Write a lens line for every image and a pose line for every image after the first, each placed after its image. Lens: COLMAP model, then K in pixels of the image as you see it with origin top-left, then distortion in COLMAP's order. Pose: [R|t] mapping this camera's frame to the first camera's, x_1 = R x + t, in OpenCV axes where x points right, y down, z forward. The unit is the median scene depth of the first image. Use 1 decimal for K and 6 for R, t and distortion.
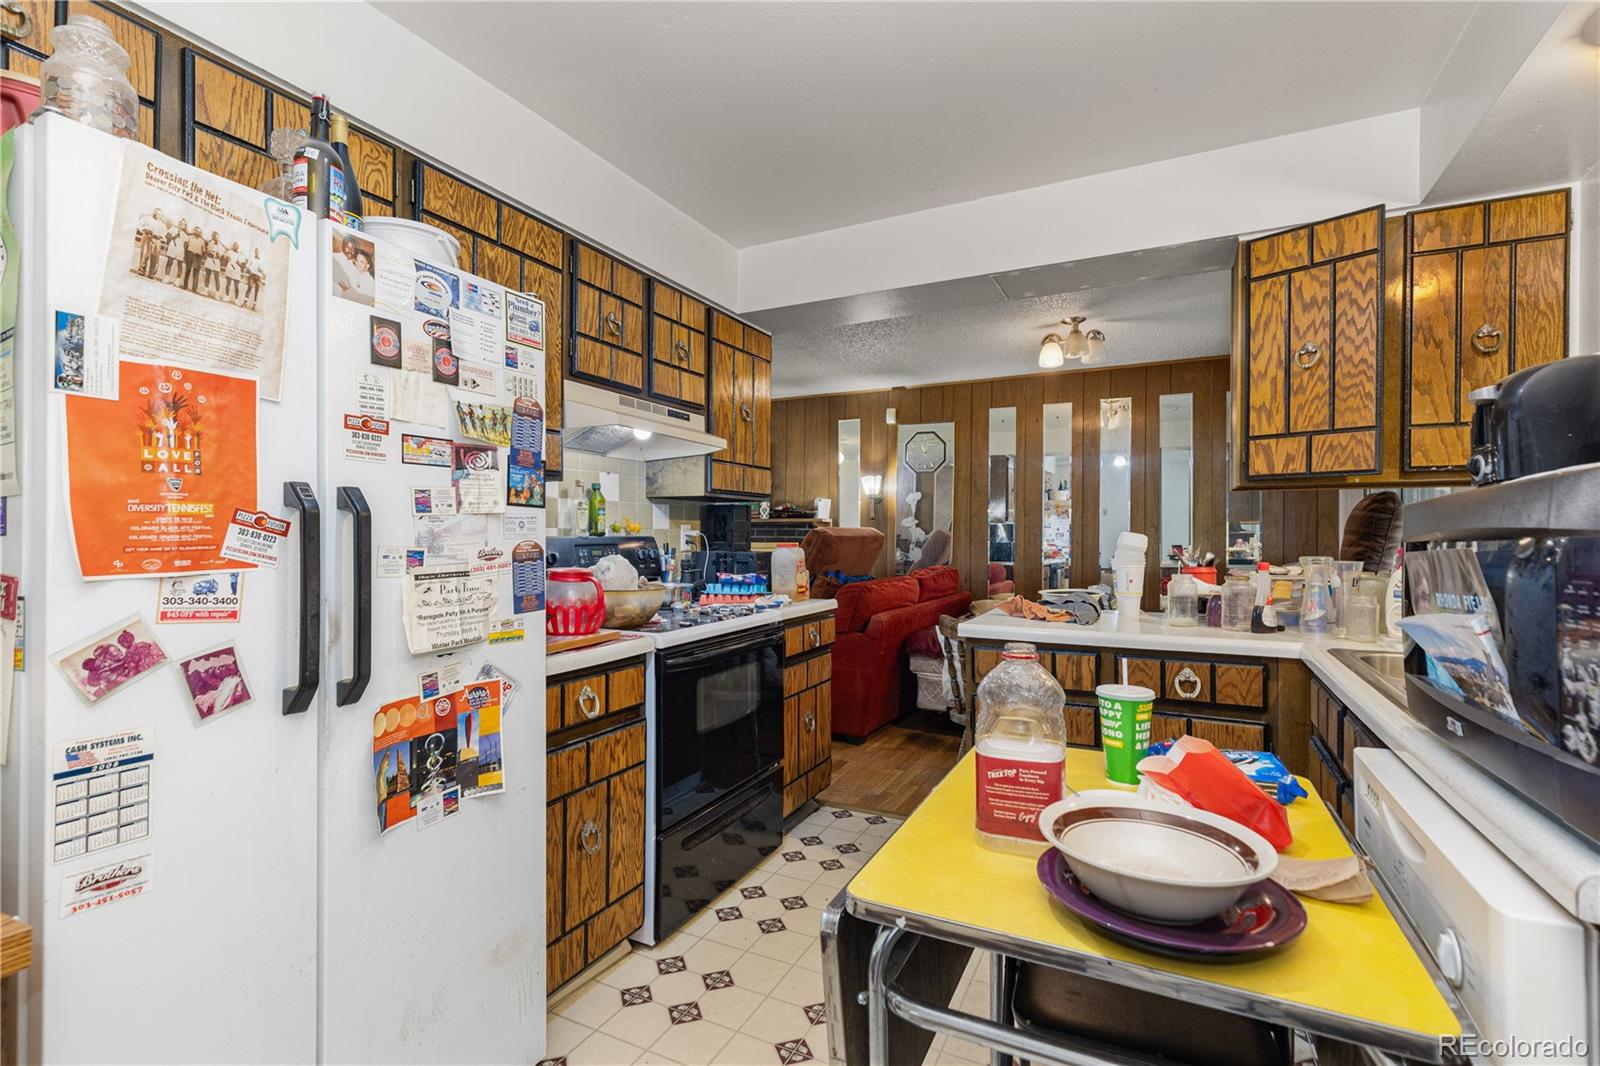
lens RADIAL K [[739.6, 0, 795.7], [0, 739.6, 537.7], [0, 0, 1]] dist [0.011959, -0.002058]
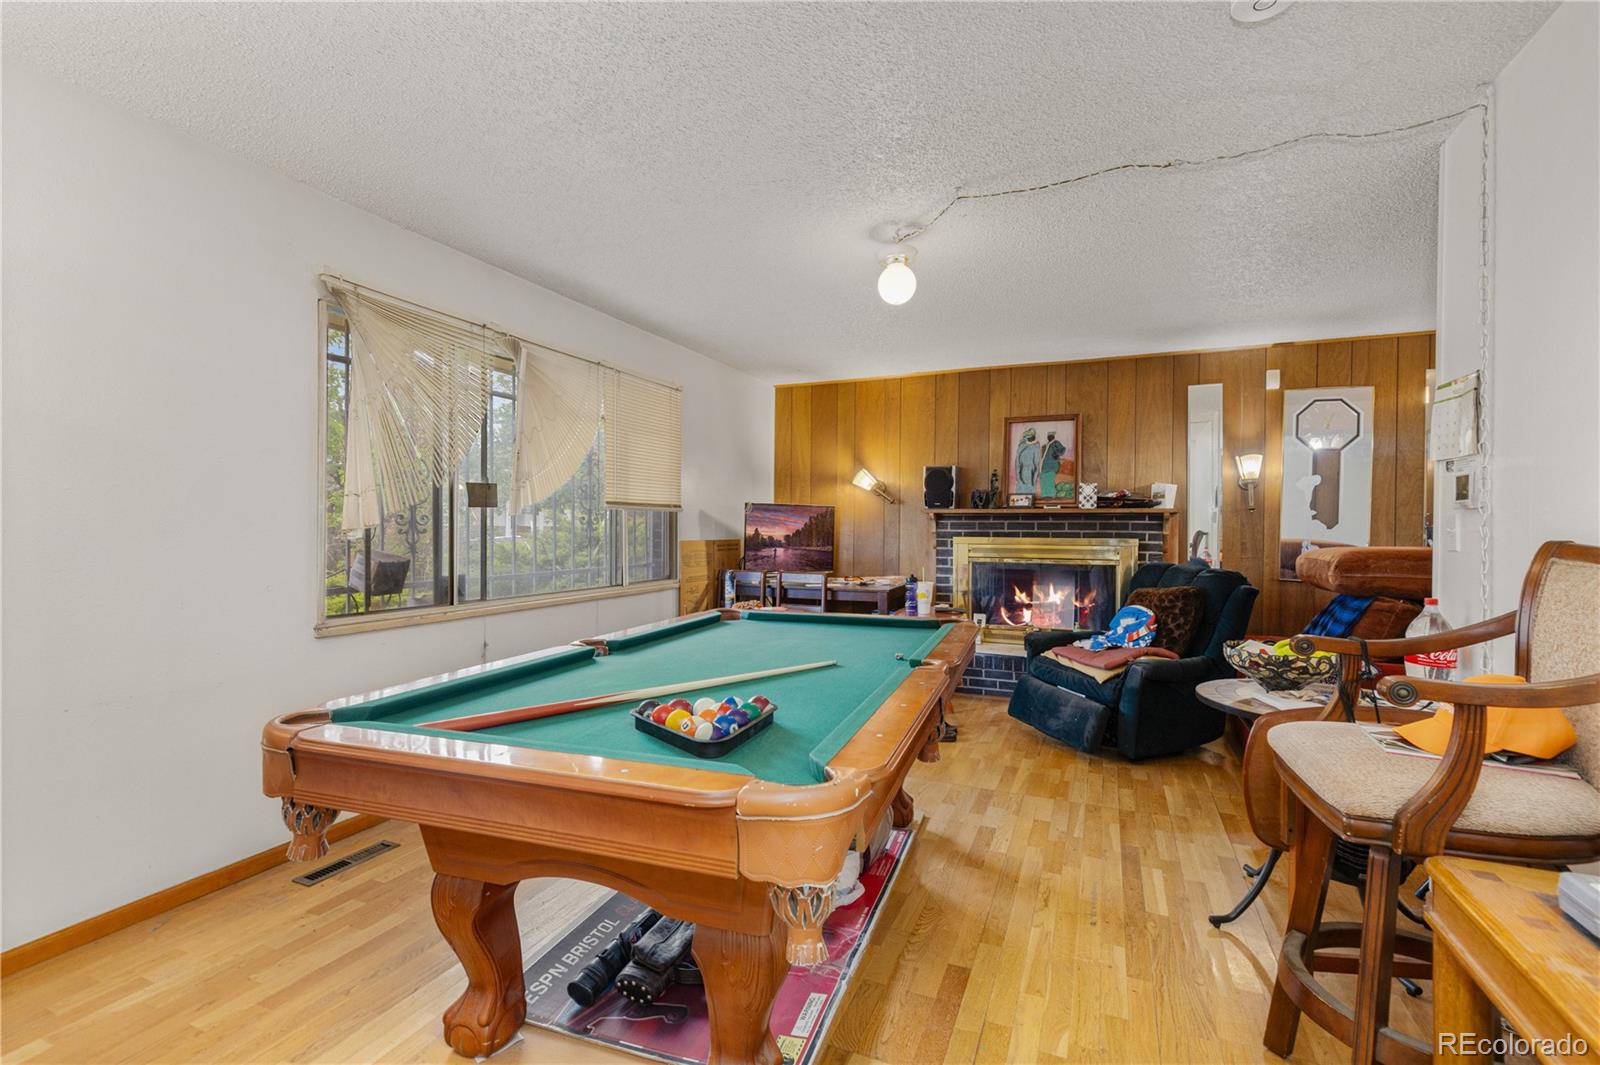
lens RADIAL K [[739.6, 0, 789.4], [0, 739.6, 527.9], [0, 0, 1]] dist [0.011959, -0.002058]
pose [[0.997183, -0.001080, 0.074995, -1.262395], [0.000966, 0.999998, 0.001562, -0.018842], [-0.074997, -0.001485, 0.997183, 0.680665]]
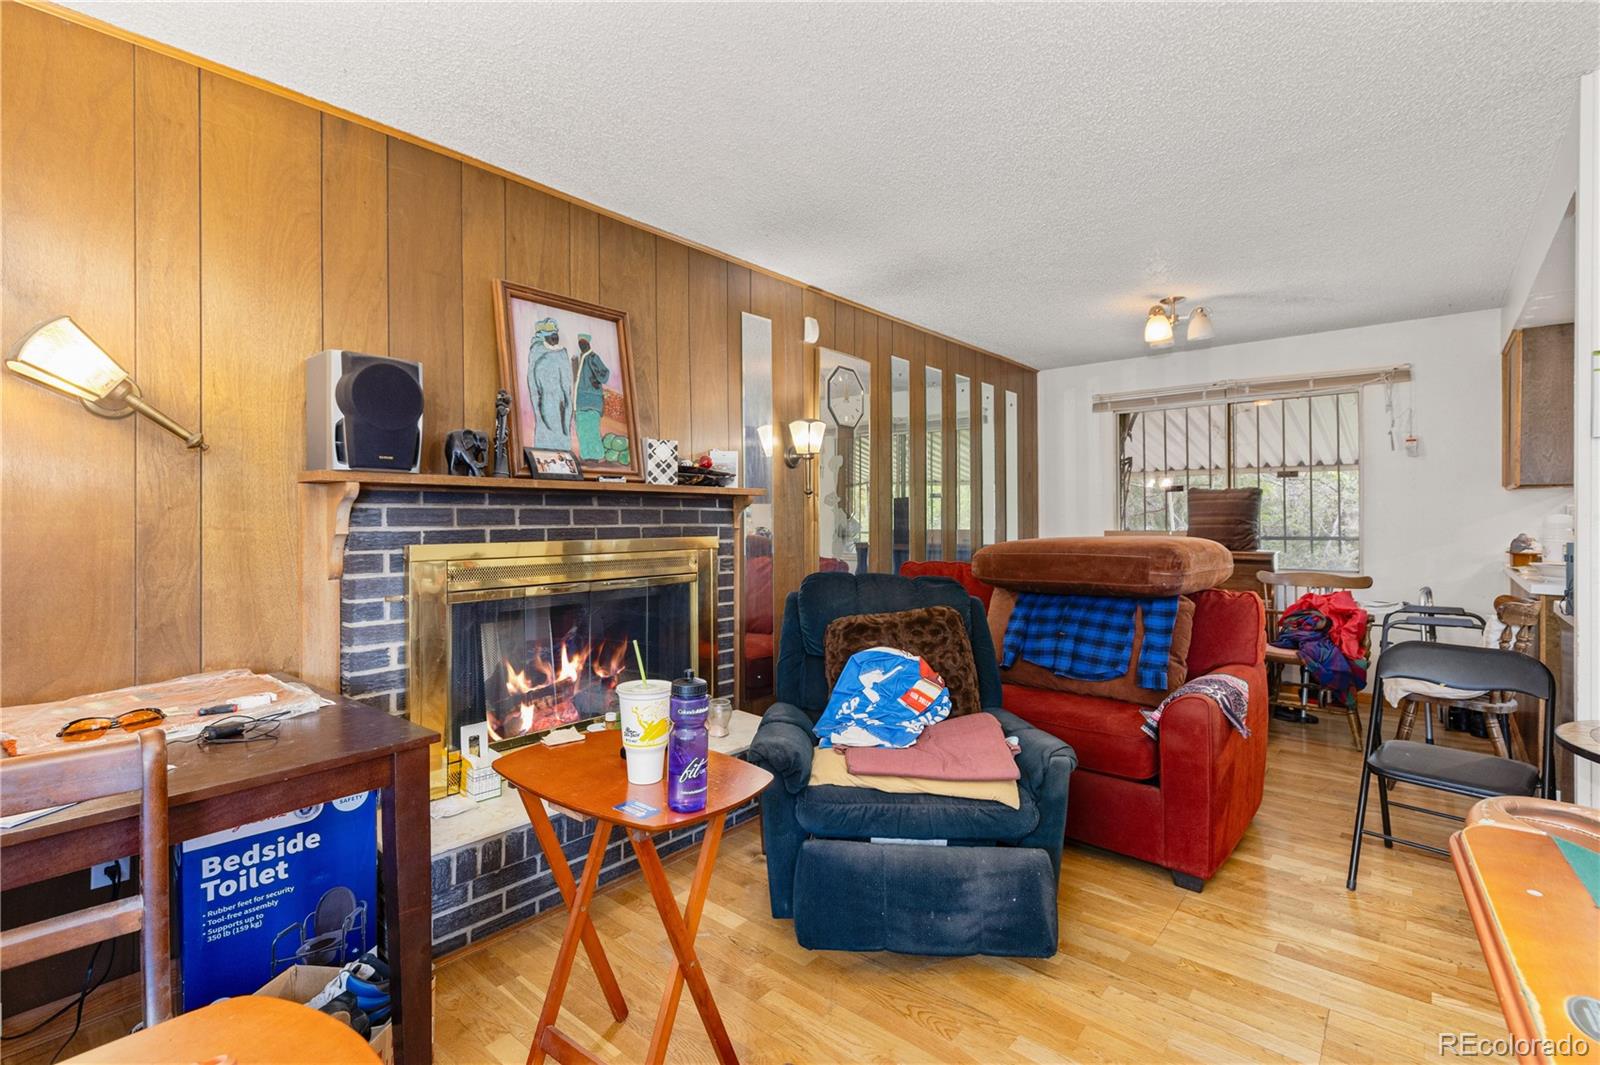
lens RADIAL K [[739.6, 0, 793.5], [0, 739.6, 521.0], [0, 0, 1]] dist [0.011959, -0.002058]
pose [[0.223063, -0.009395, 0.974759, -1.370972], [0.009031, 0.999931, 0.007571, -0.019036], [-0.974762, 0.007115, 0.223132, 2.460458]]
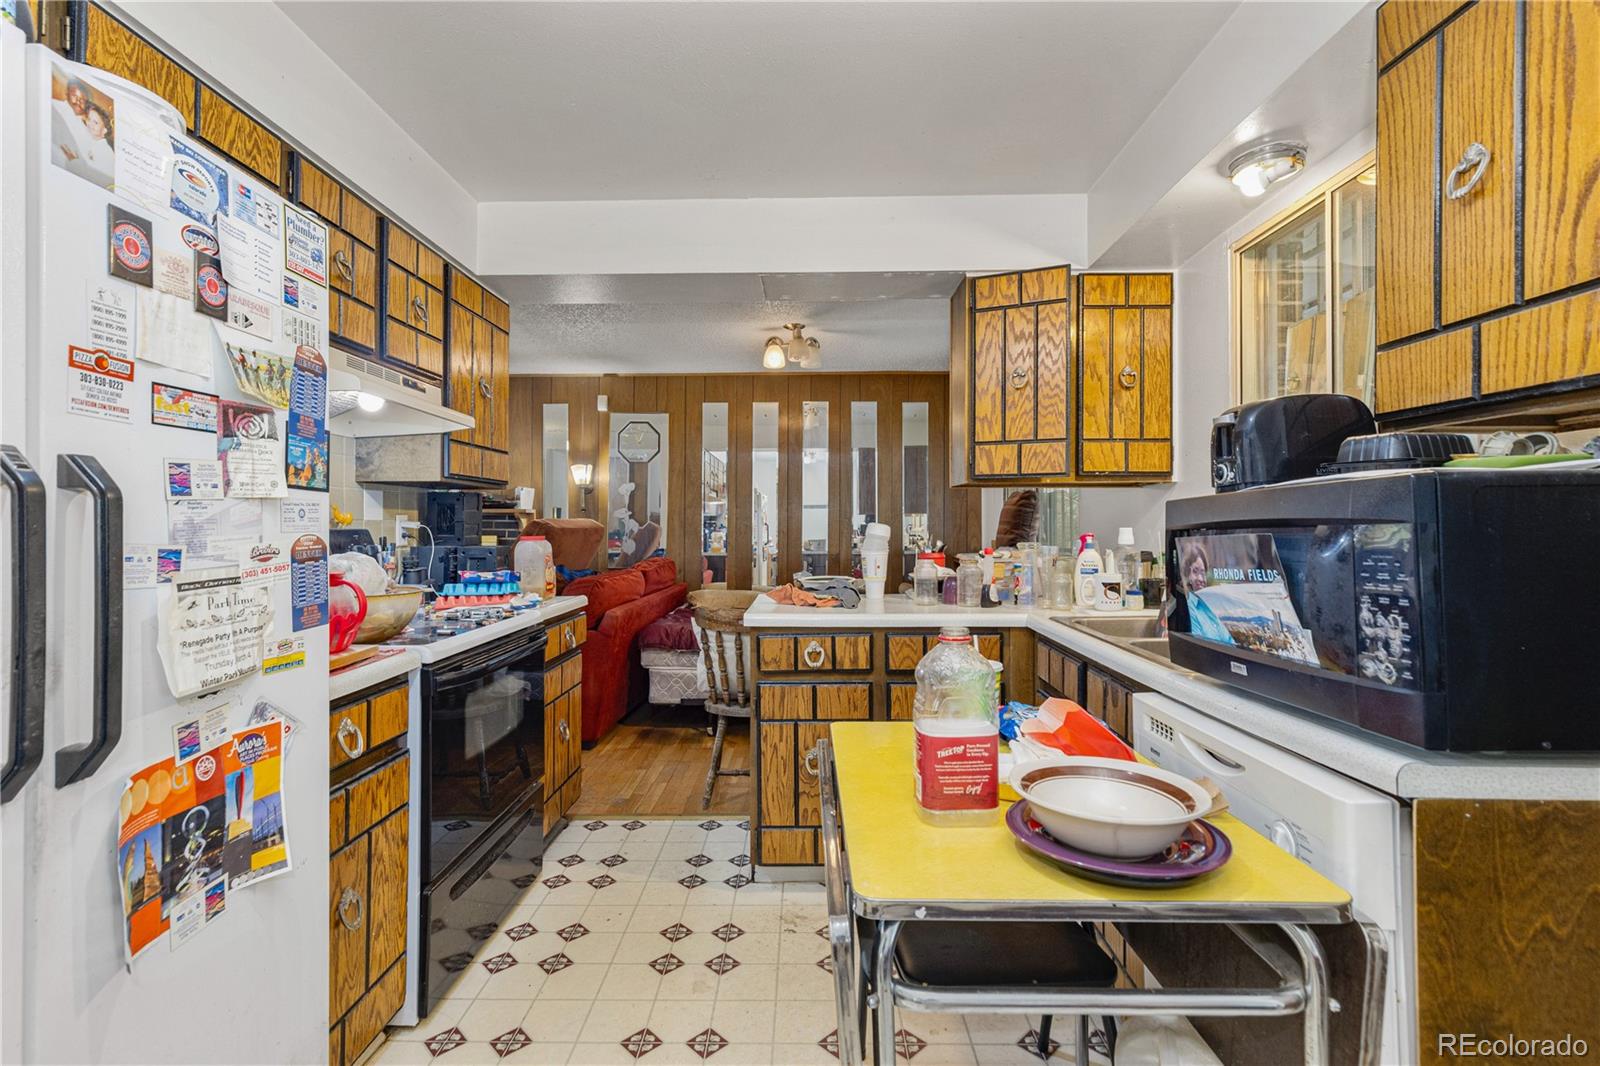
lens RADIAL K [[739.6, 0, 797.1], [0, 739.6, 521.7], [0, 0, 1]] dist [0.011959, -0.002058]
pose [[0.901520, -0.000603, 0.432738, -0.168396], [0.005183, 0.999942, -0.009404, 0.000445], [-0.432707, 0.010721, 0.901471, 0.064620]]
